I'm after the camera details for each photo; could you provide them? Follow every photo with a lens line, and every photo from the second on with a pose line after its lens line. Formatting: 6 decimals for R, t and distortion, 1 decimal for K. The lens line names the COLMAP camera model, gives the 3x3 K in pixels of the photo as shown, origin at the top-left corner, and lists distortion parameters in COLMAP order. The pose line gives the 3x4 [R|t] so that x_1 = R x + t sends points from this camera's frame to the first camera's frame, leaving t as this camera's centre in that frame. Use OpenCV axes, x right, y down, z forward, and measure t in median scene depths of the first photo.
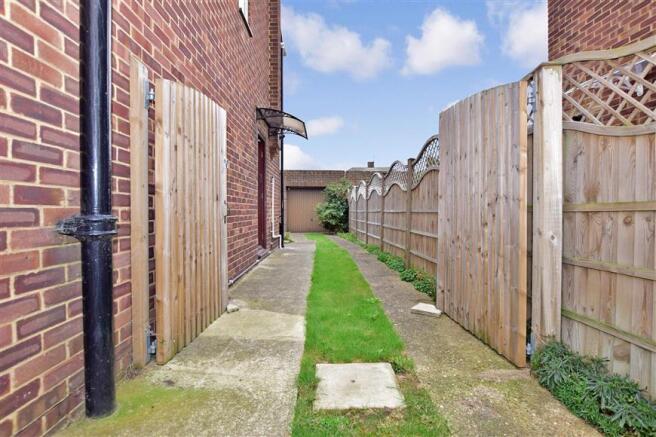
lens RADIAL K [[320.8, 0, 328.4], [0, 320.8, 217.2], [0, 0, 1]] dist [0.000083, 0.000000]
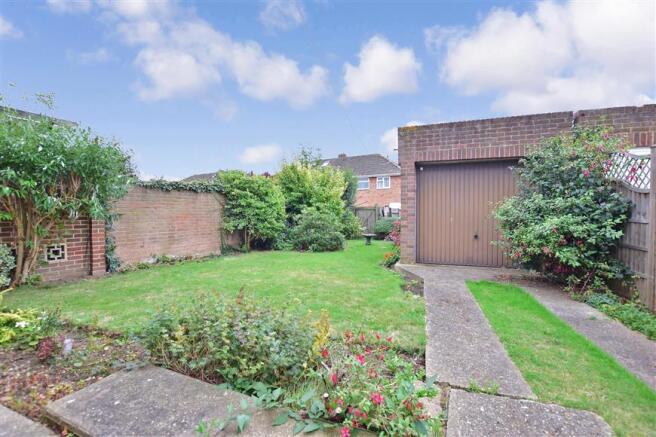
lens RADIAL K [[287.1, 0, 328.8], [0, 287.1, 216.6], [0, 0, 1]] dist [-0.000321, -0.000015]
pose [[0.914779, 0.003871, -0.403935, -0.085531], [-0.004758, 0.999988, -0.001192, -0.022268], [0.403926, 0.003012, 0.914787, 0.638224]]
